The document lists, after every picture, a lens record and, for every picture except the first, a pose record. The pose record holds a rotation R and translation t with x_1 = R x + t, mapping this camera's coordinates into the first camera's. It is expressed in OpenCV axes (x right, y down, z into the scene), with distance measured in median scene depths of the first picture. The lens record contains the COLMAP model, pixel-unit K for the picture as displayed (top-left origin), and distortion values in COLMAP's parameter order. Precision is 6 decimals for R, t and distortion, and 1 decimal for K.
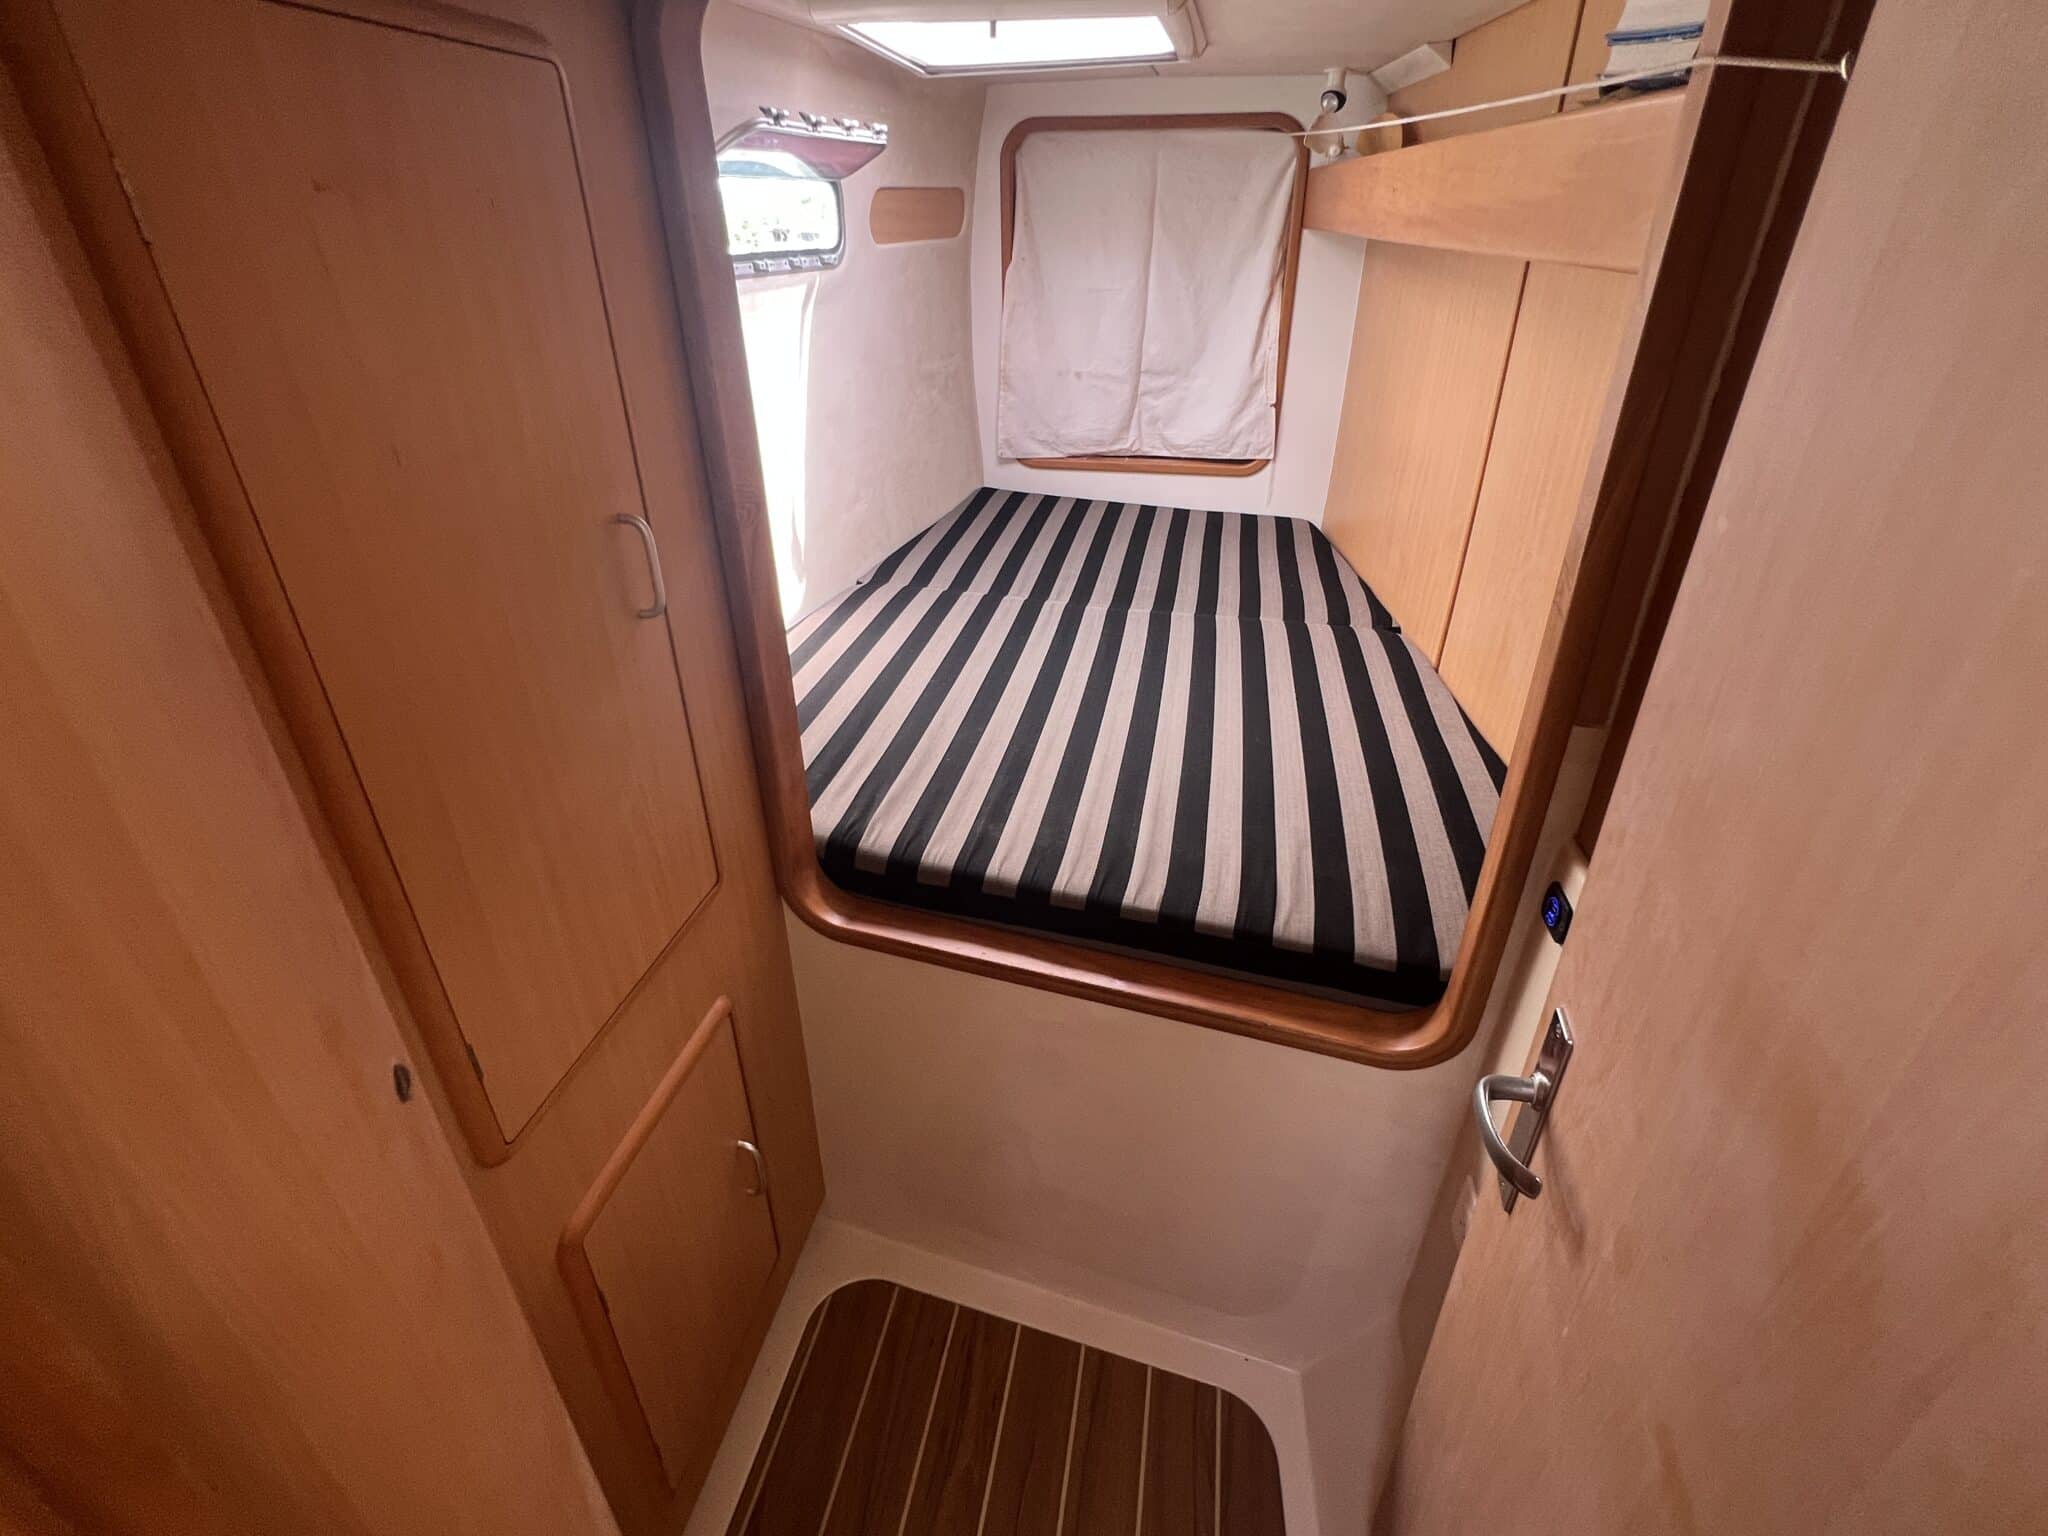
lens RADIAL K [[976.8, 0, 1024.0], [0, 976.8, 768.0], [0, 0, 1]] dist [0.000401, 0.000007]
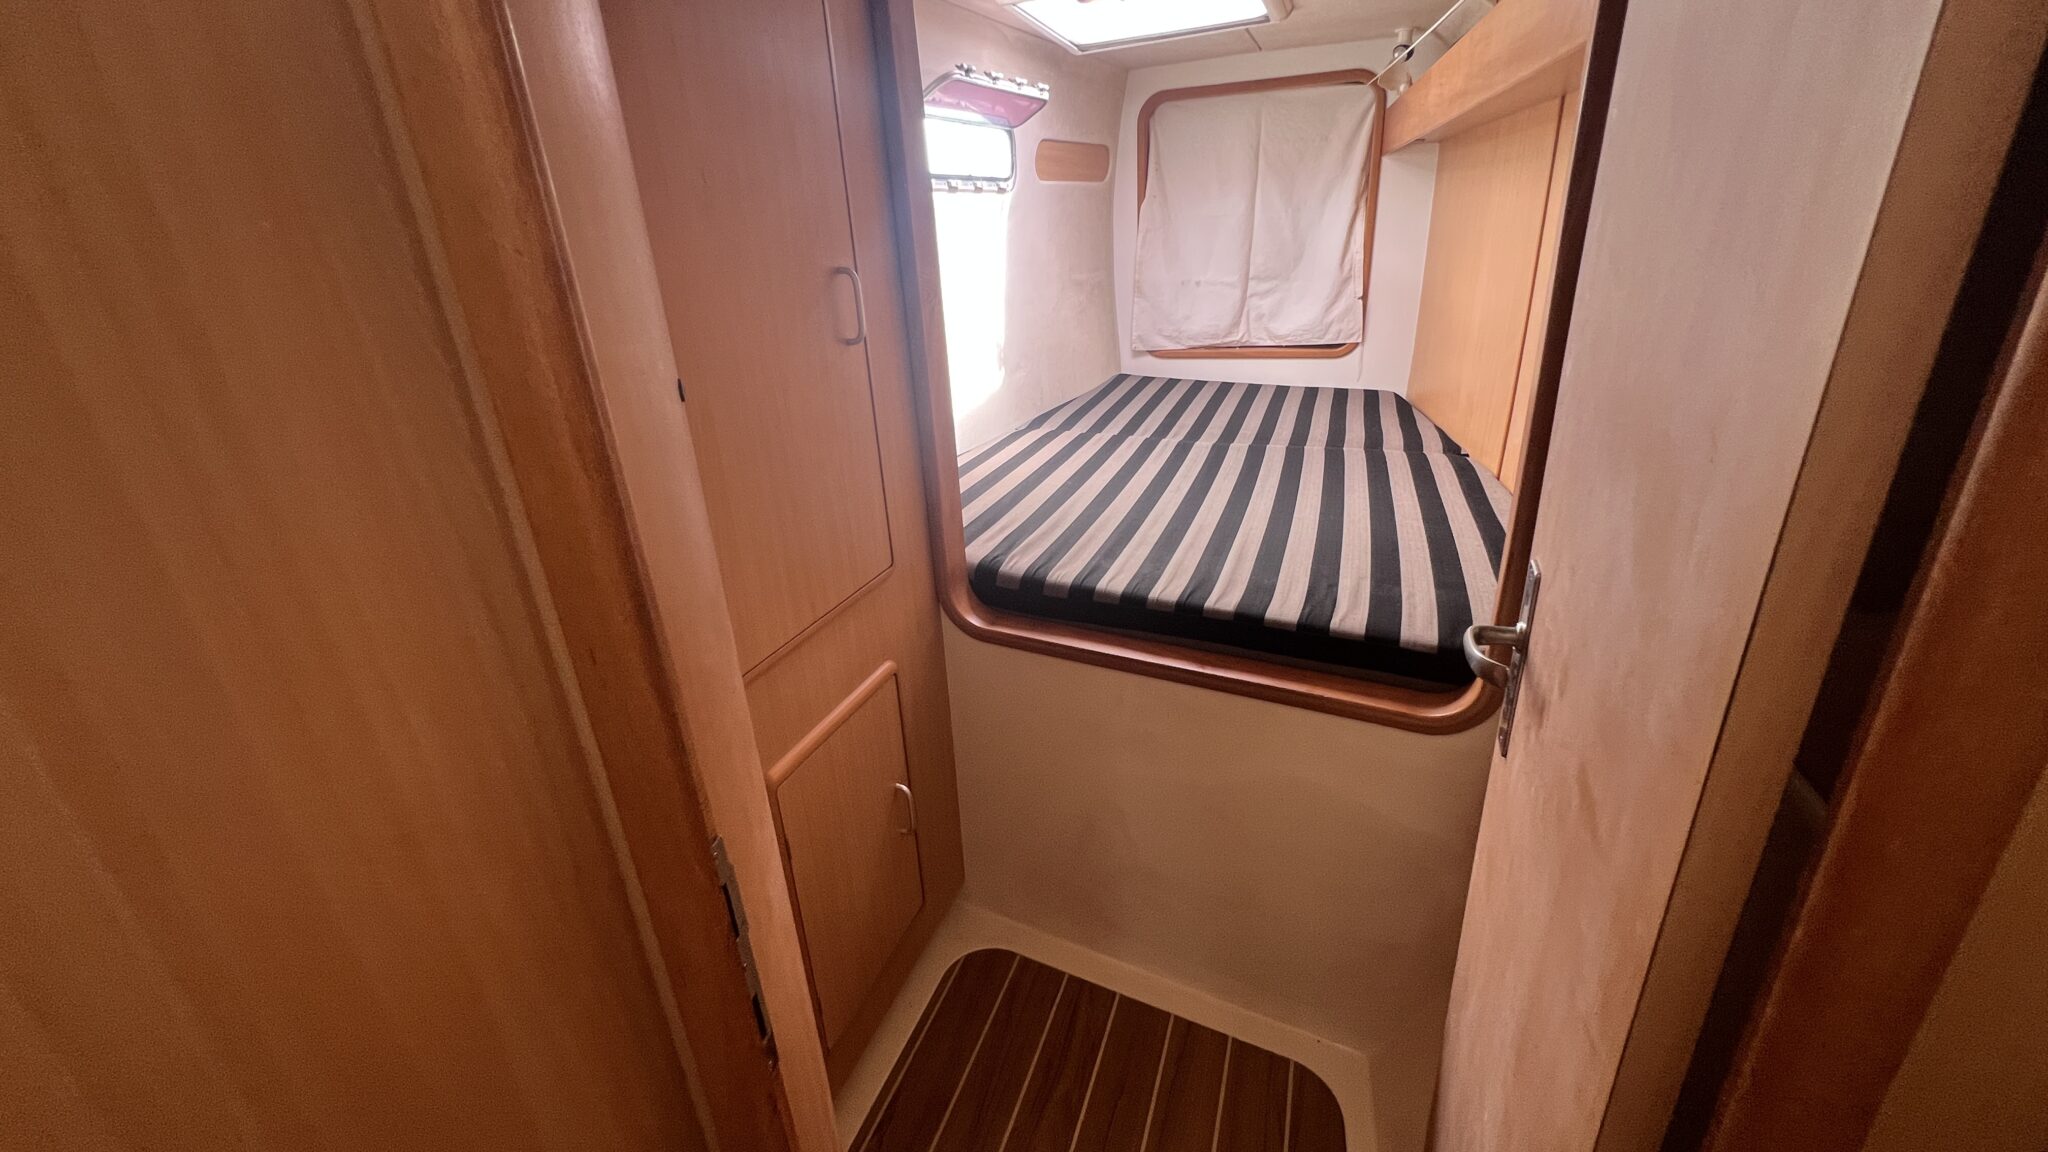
lens RADIAL K [[828.1, 0, 1024.0], [0, 828.1, 576.0], [0, 0, 1]] dist [-0.001014, -0.000064]
pose [[0.985118, 0.019115, -0.170812, 0.034310], [-0.040052, 0.991968, -0.119981, 0.151065], [0.167147, 0.125037, 0.977971, -0.045127]]
